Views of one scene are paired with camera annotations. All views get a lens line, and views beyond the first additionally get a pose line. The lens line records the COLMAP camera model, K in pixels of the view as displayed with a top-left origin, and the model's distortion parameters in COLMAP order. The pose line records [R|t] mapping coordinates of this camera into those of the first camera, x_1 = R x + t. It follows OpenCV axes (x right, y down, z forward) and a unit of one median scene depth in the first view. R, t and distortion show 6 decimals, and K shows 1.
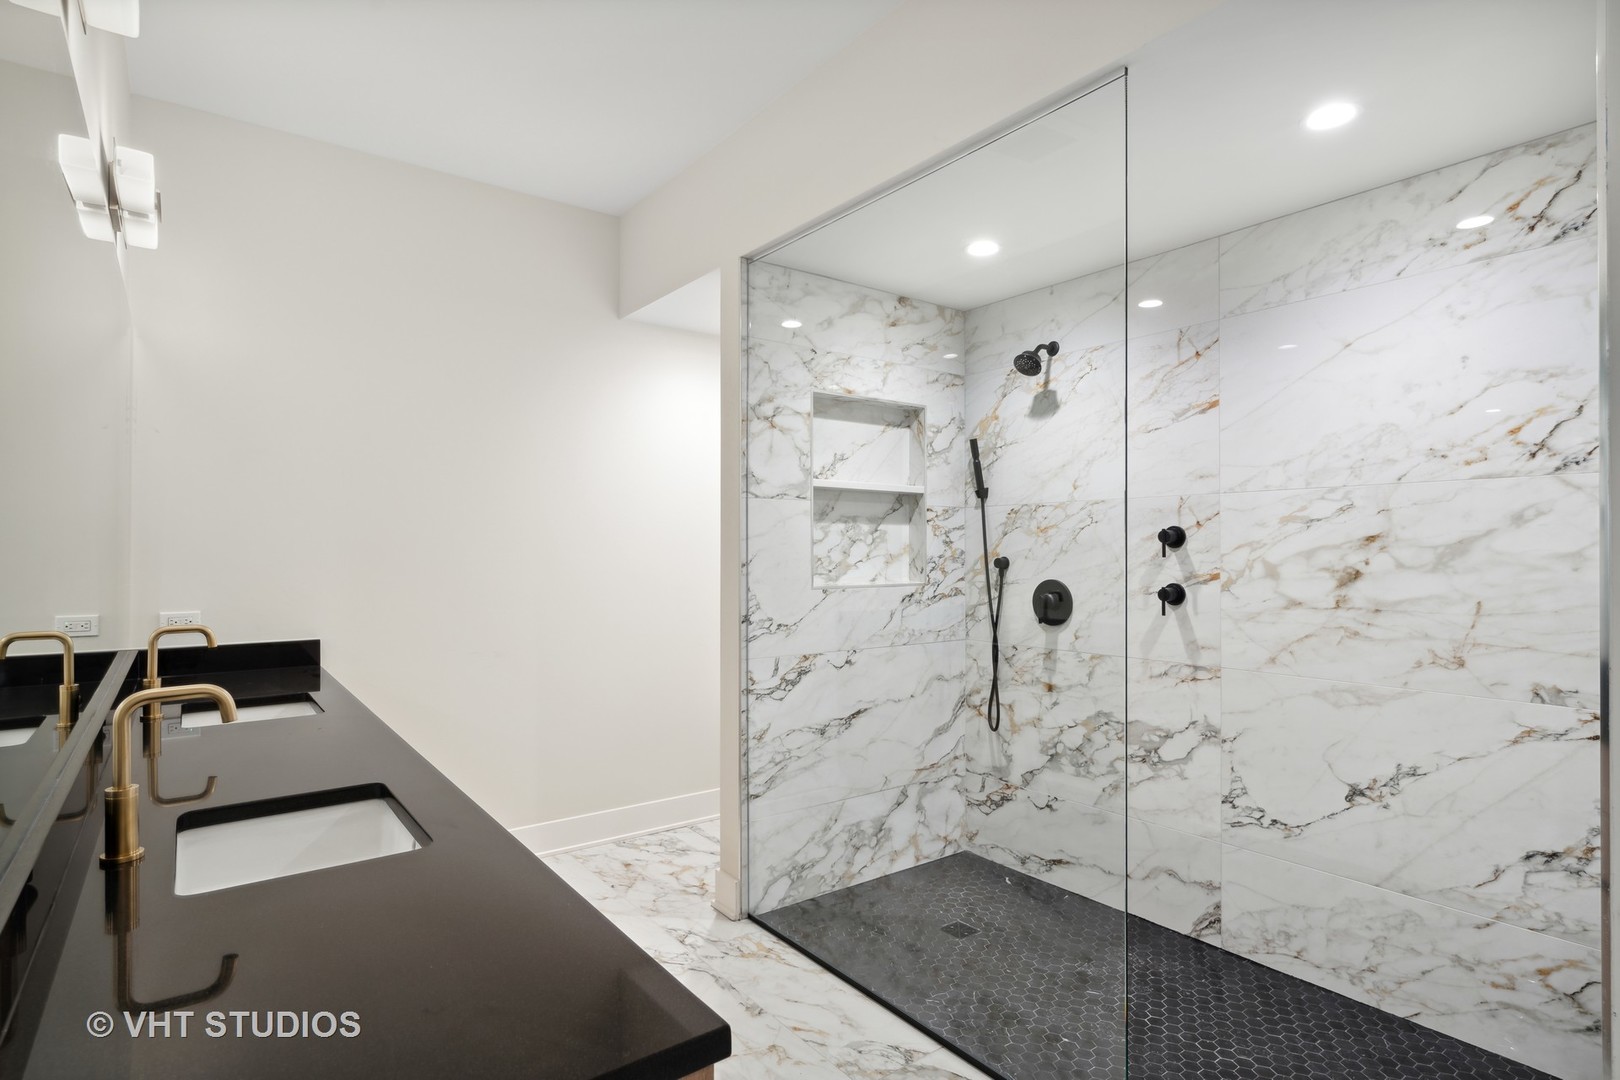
lens RADIAL K [[860.3, 0, 799.5], [0, 860.3, 541.5], [0, 0, 1]] dist [-0.001106, 0.001195]
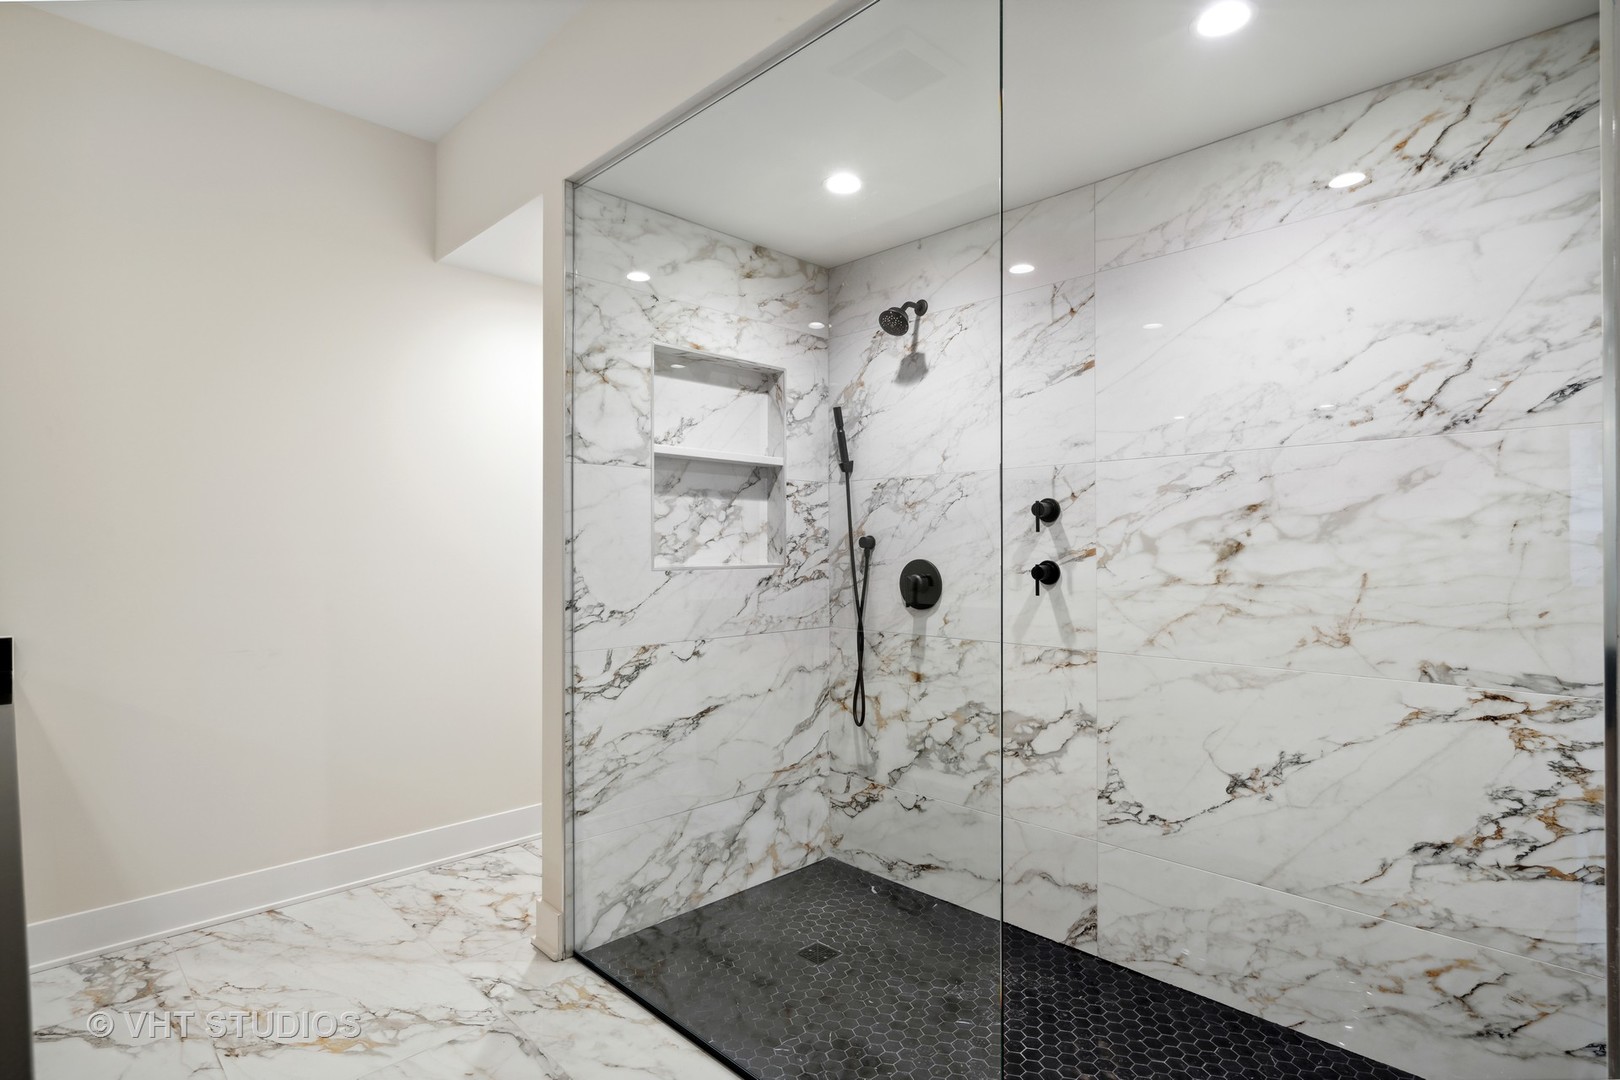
lens RADIAL K [[788.3, 0, 817.1], [0, 788.3, 541.0], [0, 0, 1]] dist [-0.002622, 0.002360]
pose [[0.989510, 0.001679, 0.144454, 0.072210], [-0.000701, 0.999976, -0.006825, 0.034821], [-0.144463, 0.006652, 0.989488, 0.209459]]
